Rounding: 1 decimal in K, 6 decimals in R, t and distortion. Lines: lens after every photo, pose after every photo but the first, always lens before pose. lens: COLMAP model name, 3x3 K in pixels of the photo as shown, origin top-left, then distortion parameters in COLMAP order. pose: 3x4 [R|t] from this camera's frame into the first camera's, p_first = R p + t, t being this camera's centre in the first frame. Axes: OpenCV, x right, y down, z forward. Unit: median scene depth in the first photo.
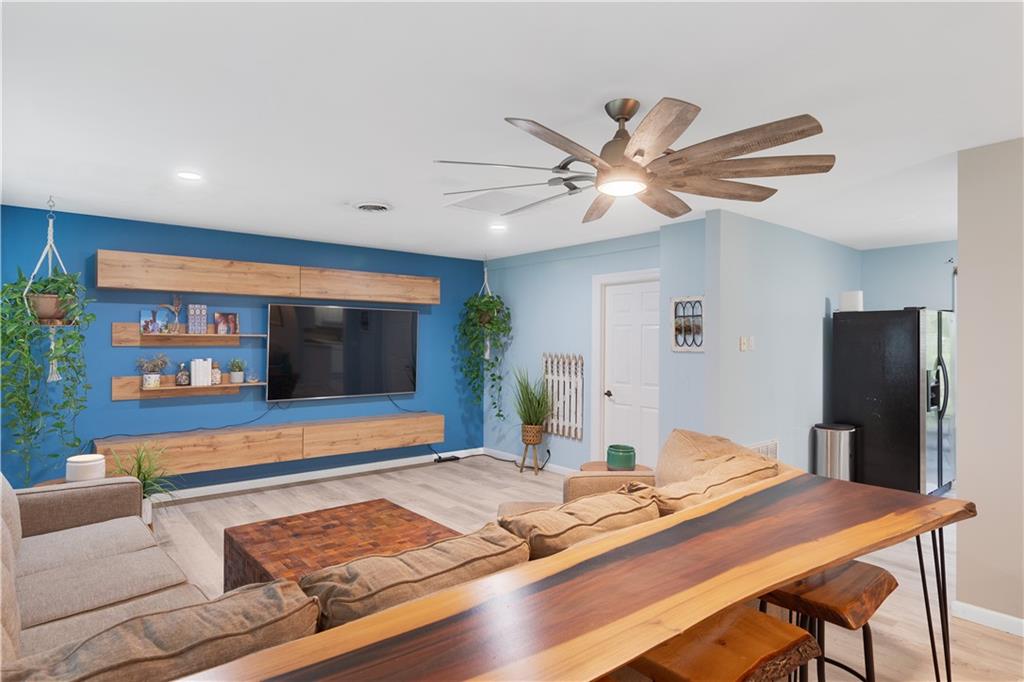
lens RADIAL K [[562.8, 0, 512.0], [0, 562.8, 341.0], [0, 0, 1]] dist [-0.019151, -0.000031]
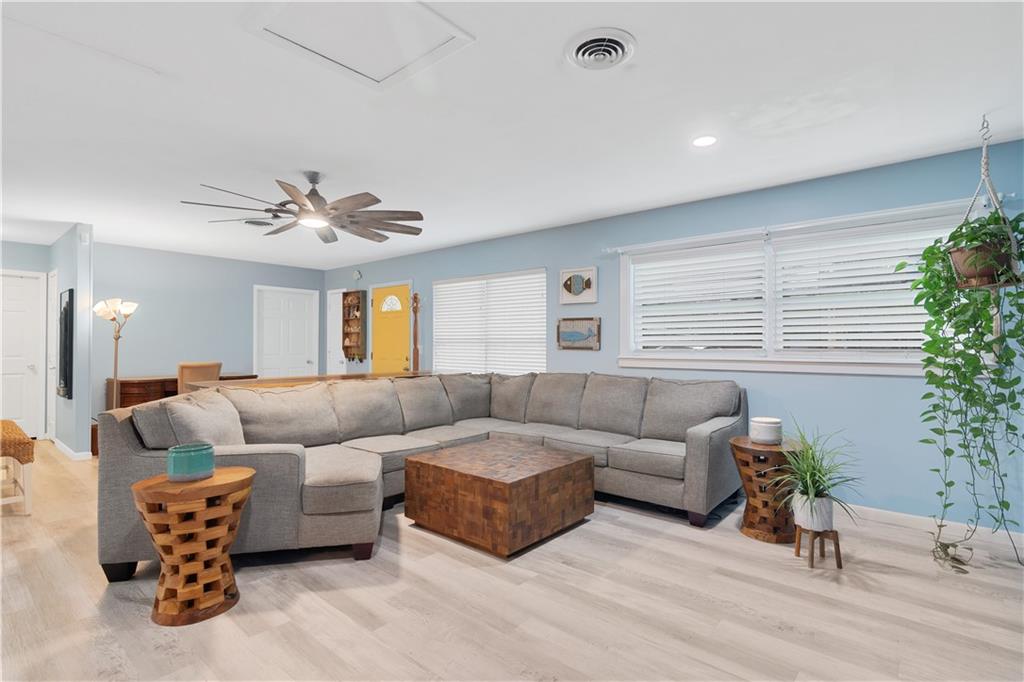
lens RADIAL K [[496.0, 0, 512.0], [0, 496.0, 341.0], [0, 0, 1]] dist [-0.001143, -0.000159]
pose [[-0.987322, -0.006517, -0.158599, -0.075431], [-0.005354, 0.999956, -0.007759, 0.043110], [0.158643, -0.006812, -0.987313, 1.248228]]
